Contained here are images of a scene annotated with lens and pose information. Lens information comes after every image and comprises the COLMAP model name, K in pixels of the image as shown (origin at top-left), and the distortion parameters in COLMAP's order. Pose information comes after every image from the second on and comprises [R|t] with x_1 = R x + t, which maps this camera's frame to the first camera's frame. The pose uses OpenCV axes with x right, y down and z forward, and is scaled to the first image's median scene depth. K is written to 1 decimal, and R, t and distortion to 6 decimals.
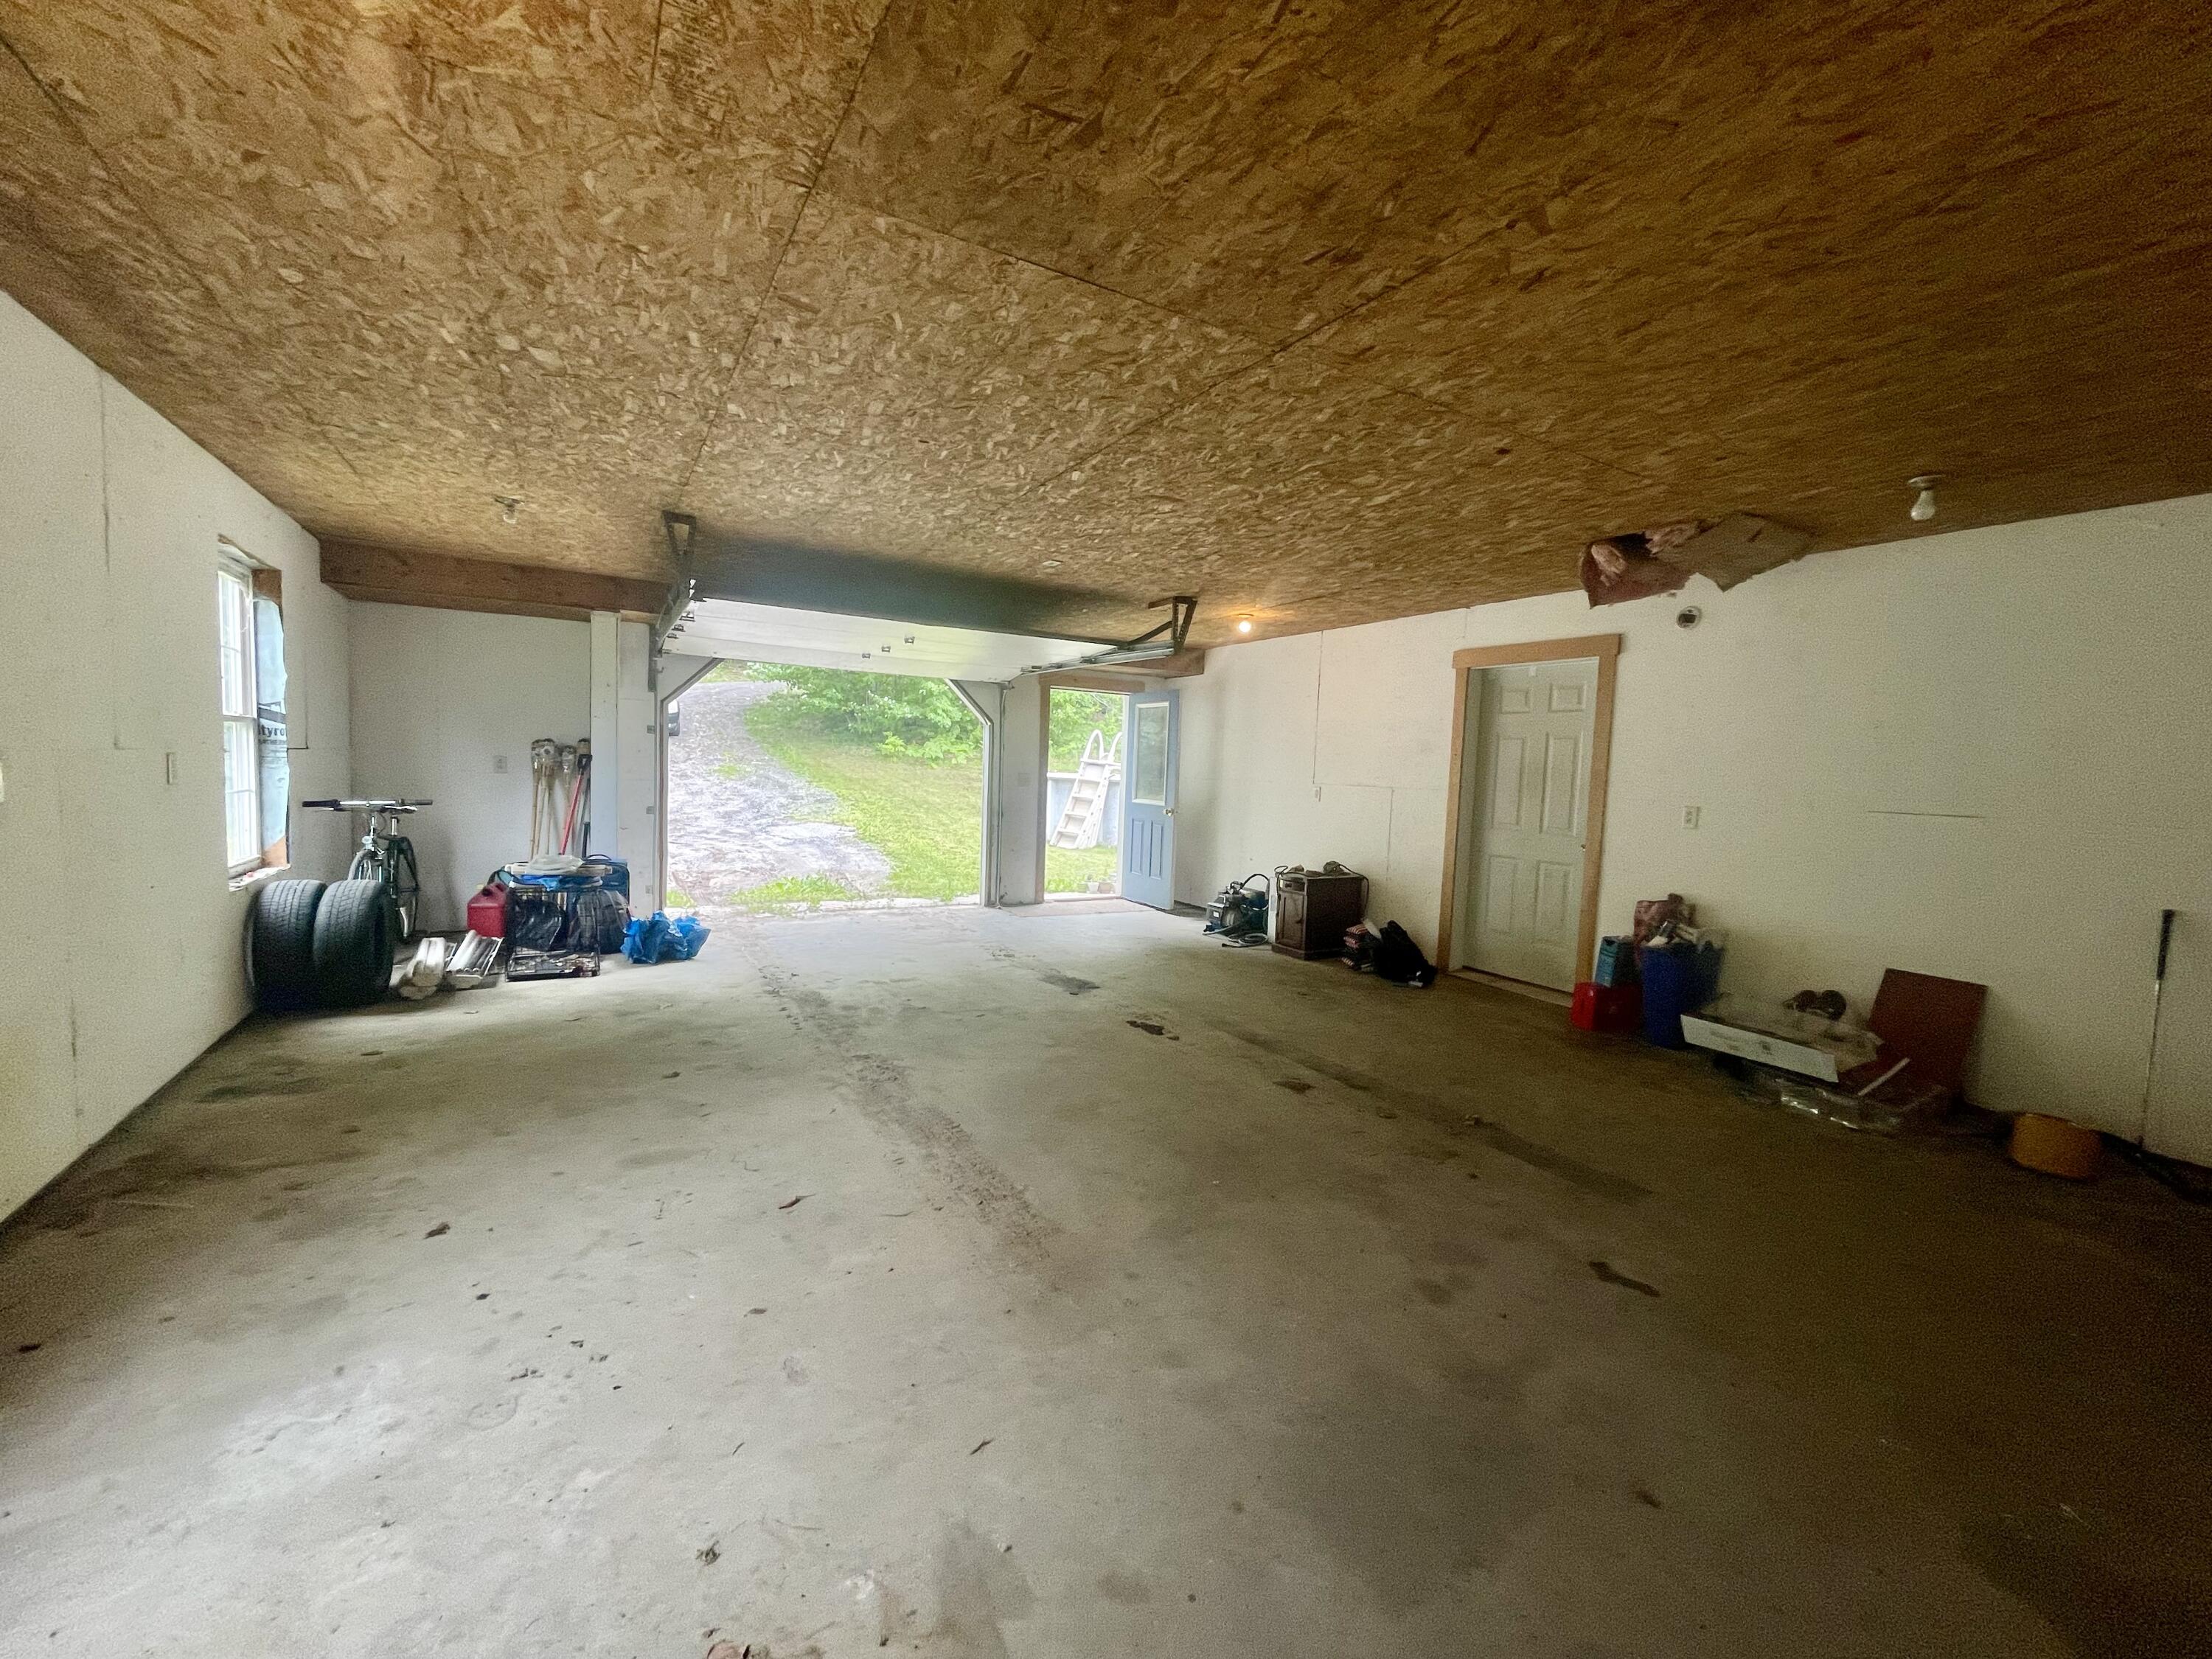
lens RADIAL K [[906.3, 0, 1117.2], [0, 906.3, 827.2], [0, 0, 1]] dist [-0.004679, -0.000751]
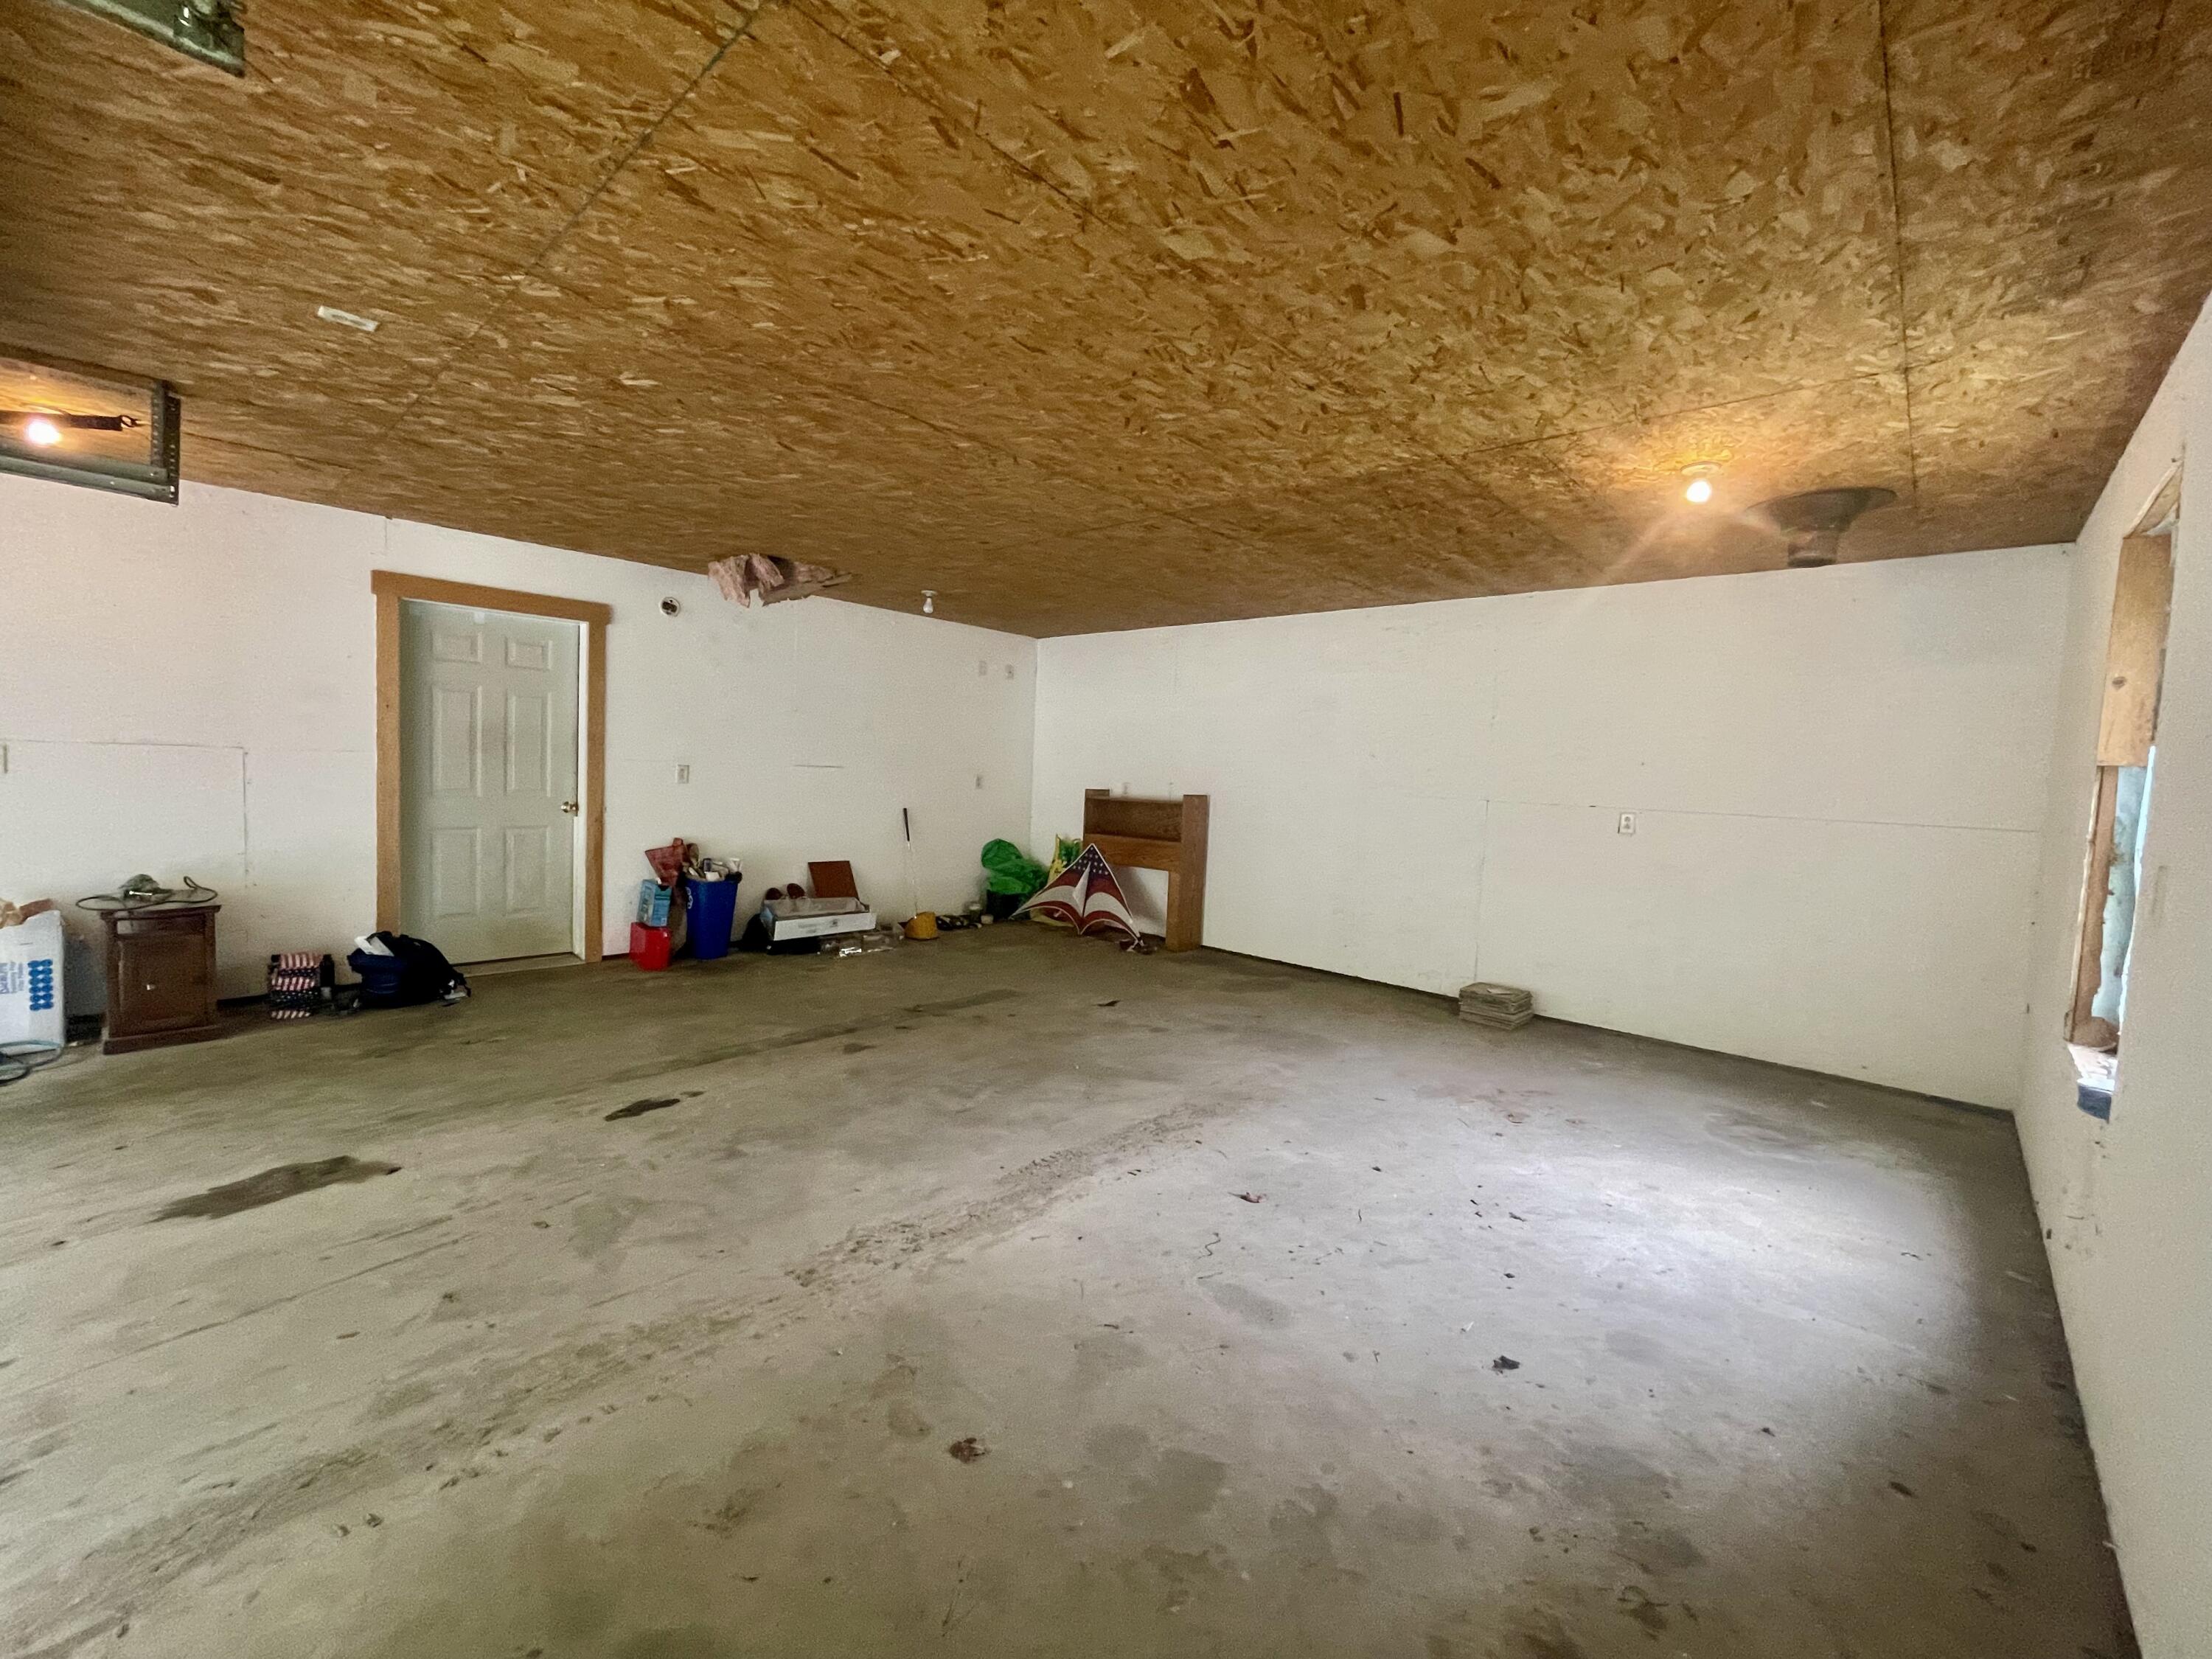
lens RADIAL K [[906.3, 0, 1111.1], [0, 906.3, 828.2], [0, 0, 1]] dist [-0.004679, -0.000751]
pose [[-0.289017, -0.115852, 0.950288, -1.016897], [0.010244, 0.992219, 0.124079, -0.121063], [-0.957269, 0.045595, -0.285581, 1.148202]]
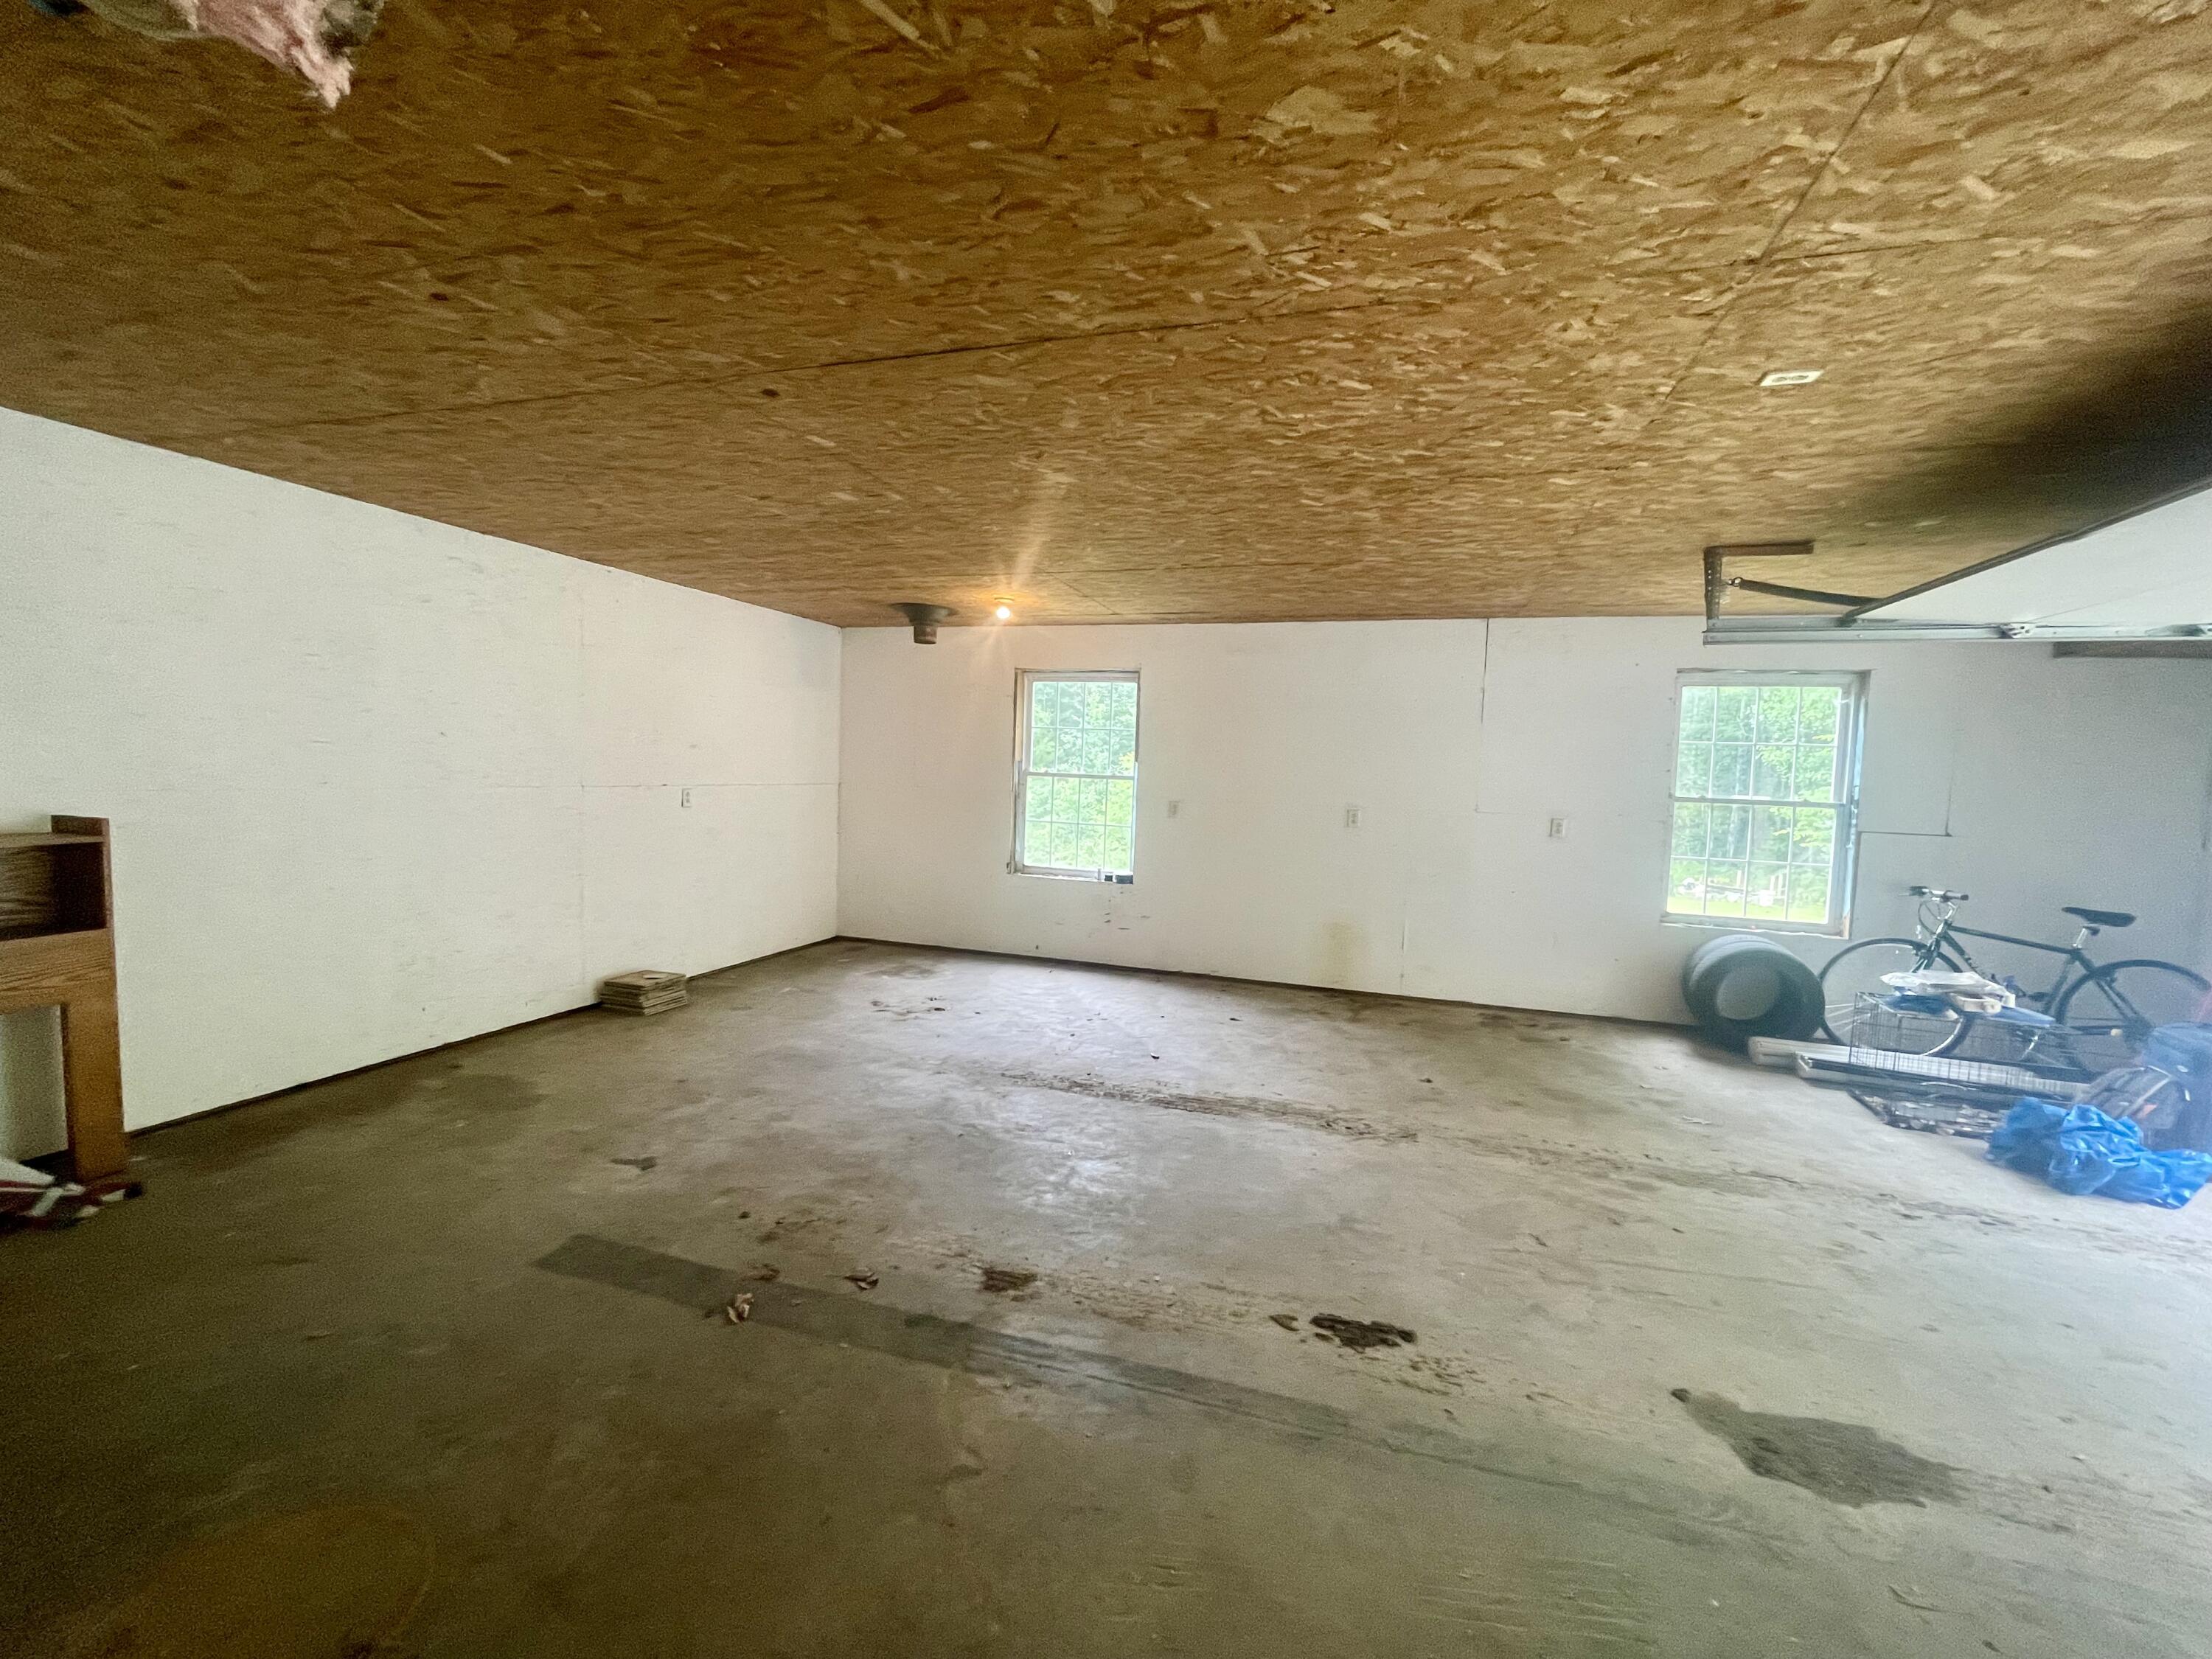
lens RADIAL K [[906.3, 0, 1114.7], [0, 906.3, 827.4], [0, 0, 1]] dist [-0.004679, -0.000751]
pose [[-0.744244, -0.022674, -0.667523, 0.673699], [-0.112524, 0.989395, 0.091850, -0.129117], [0.658361, 0.143471, -0.738903, 1.711431]]
